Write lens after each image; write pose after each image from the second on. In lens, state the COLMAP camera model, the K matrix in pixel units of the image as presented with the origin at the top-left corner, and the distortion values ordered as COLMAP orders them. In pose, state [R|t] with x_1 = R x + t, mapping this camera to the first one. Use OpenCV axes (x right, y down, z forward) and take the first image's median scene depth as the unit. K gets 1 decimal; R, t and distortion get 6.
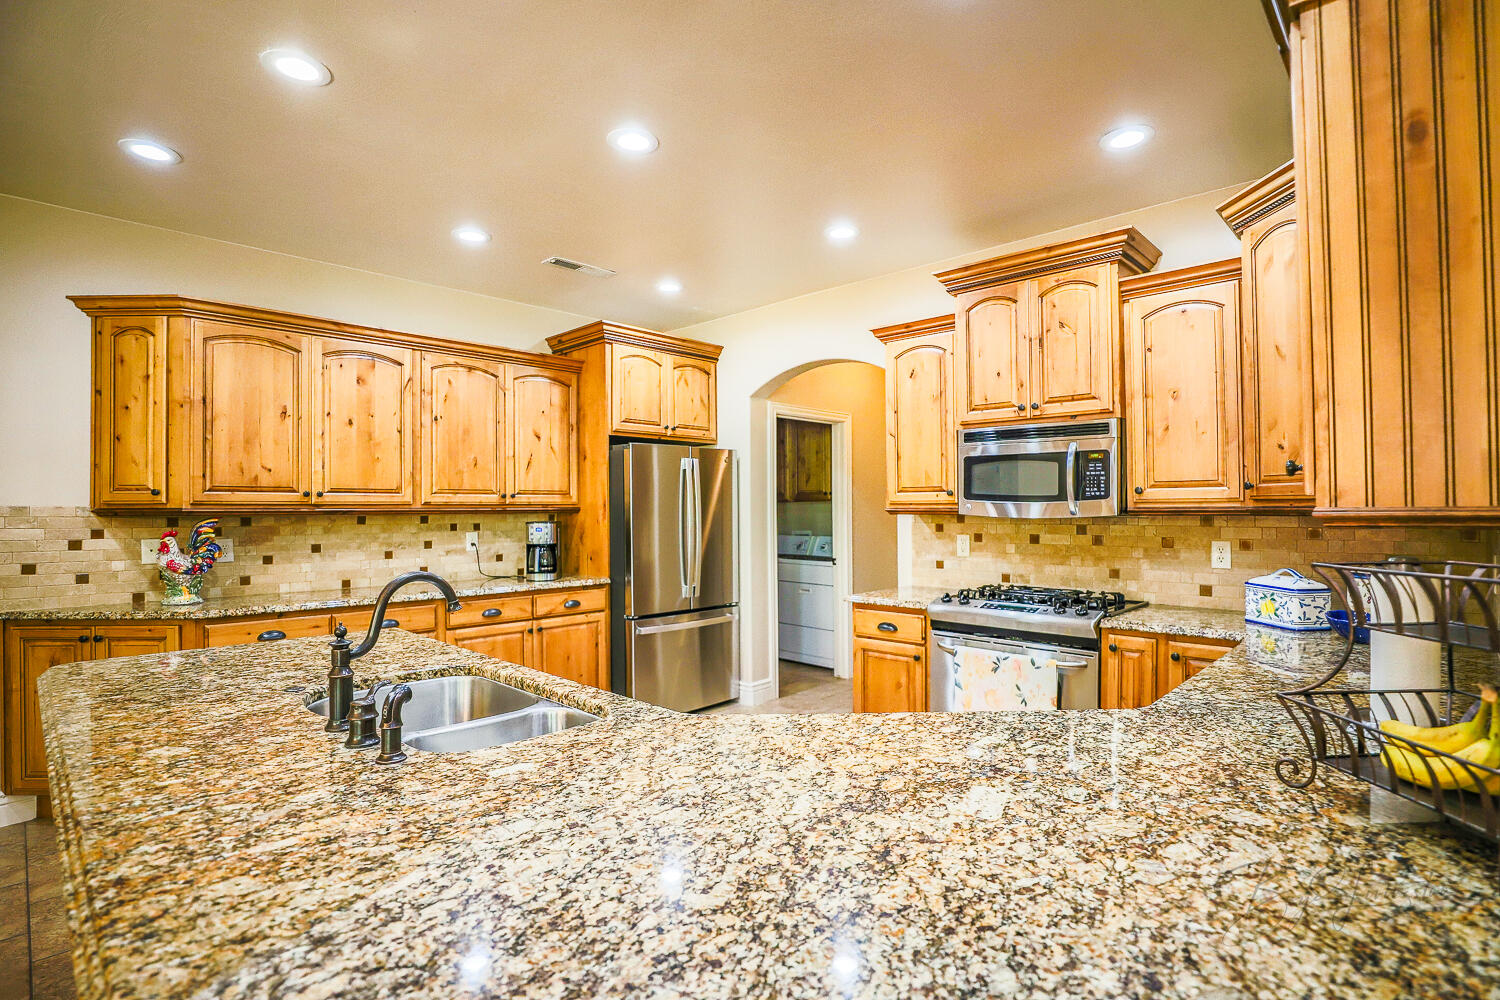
lens RADIAL K [[731.9, 0, 753.7], [0, 731.9, 503.4], [0, 0, 1]] dist [-0.046336, 0.013429]
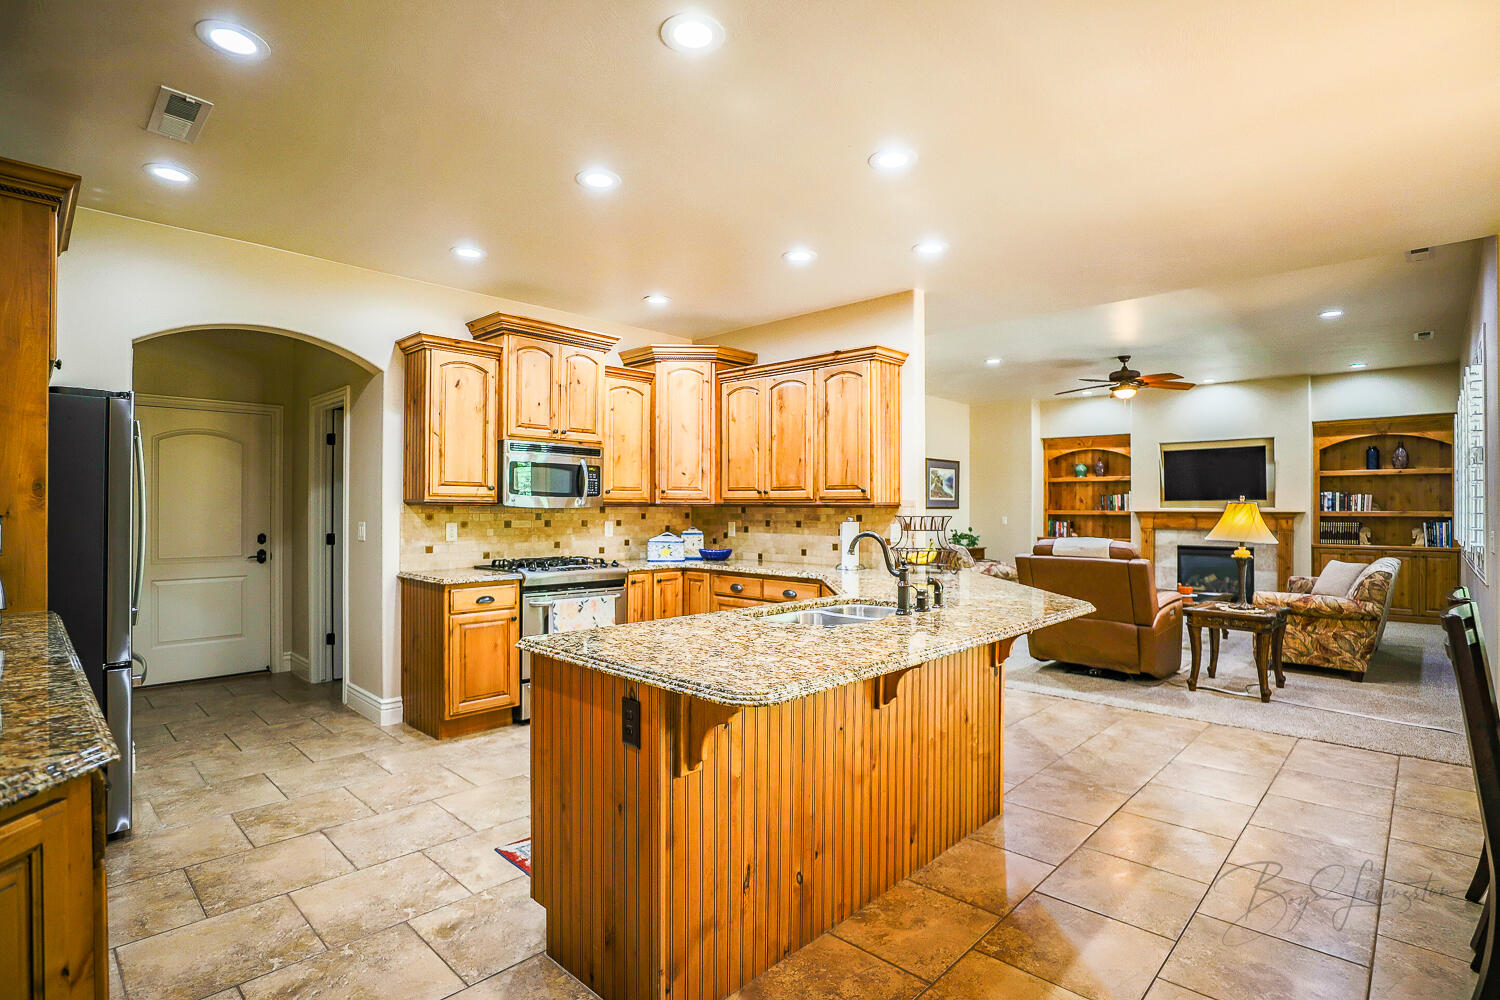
lens RADIAL K [[731.9, 0, 753.7], [0, 731.9, 503.4], [0, 0, 1]] dist [-0.046336, 0.013429]
pose [[-0.007855, 0.011375, 0.999904, -0.933701], [-0.011071, 0.999873, -0.011462, 0.020116], [-0.999908, -0.011160, -0.007728, 0.534545]]
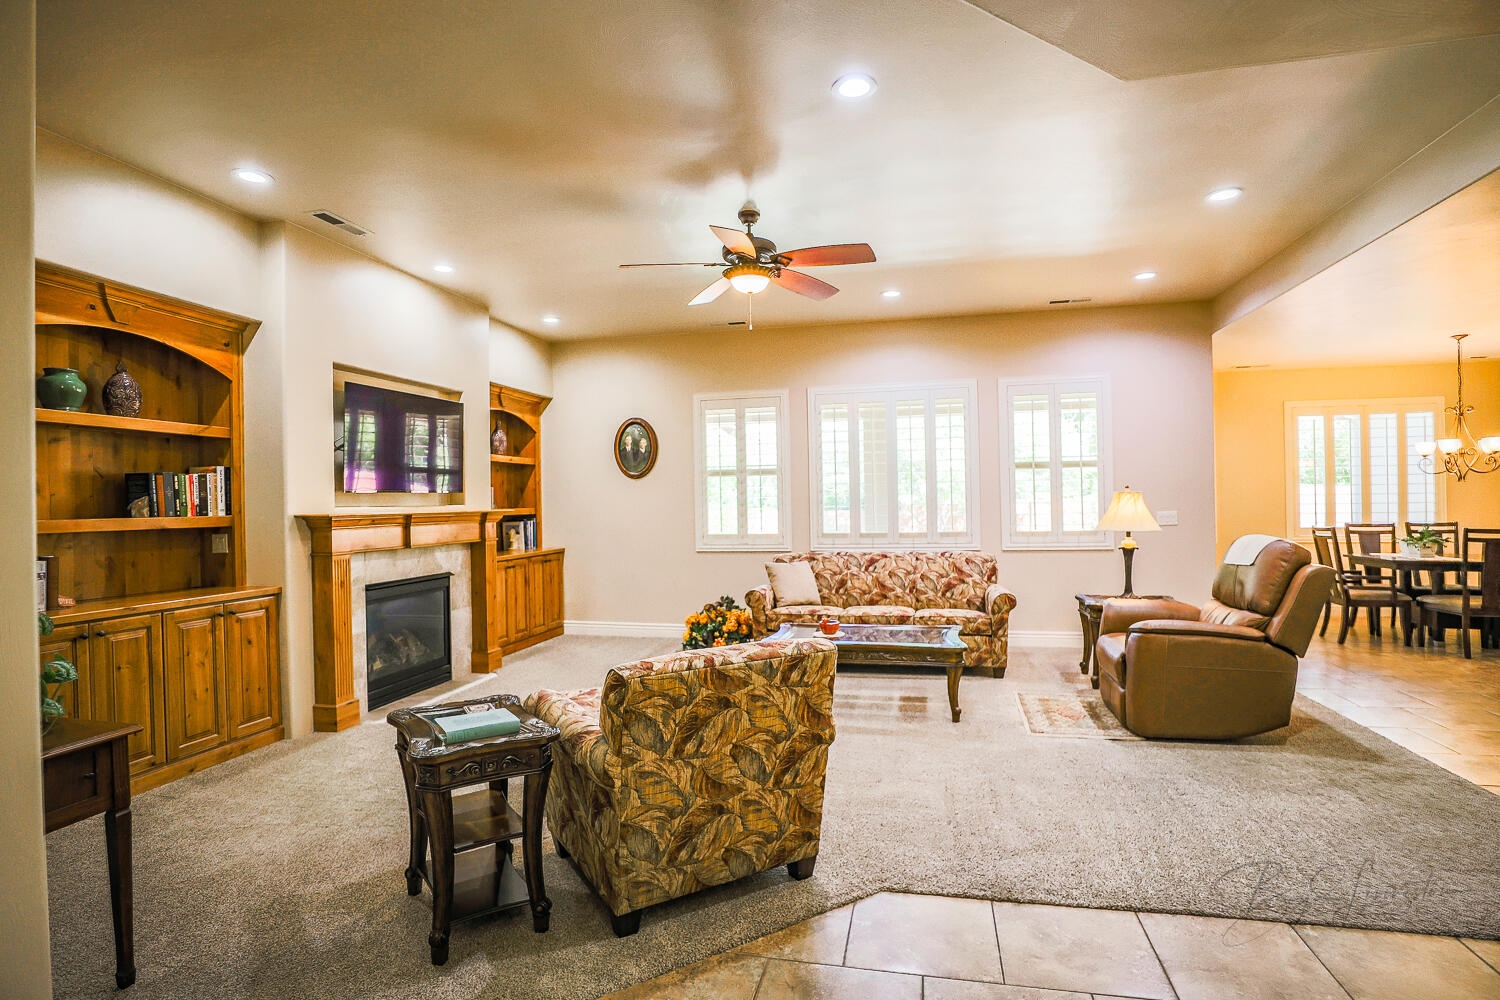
lens RADIAL K [[742.6, 0, 755.5], [0, 742.6, 502.4], [0, 0, 1]] dist [-0.044613, 0.012724]
pose [[-0.855423, 0.017175, -0.517645, 1.744567], [0.022241, 0.999746, -0.003583, 0.001528], [0.517453, -0.014577, -0.855588, 0.408176]]
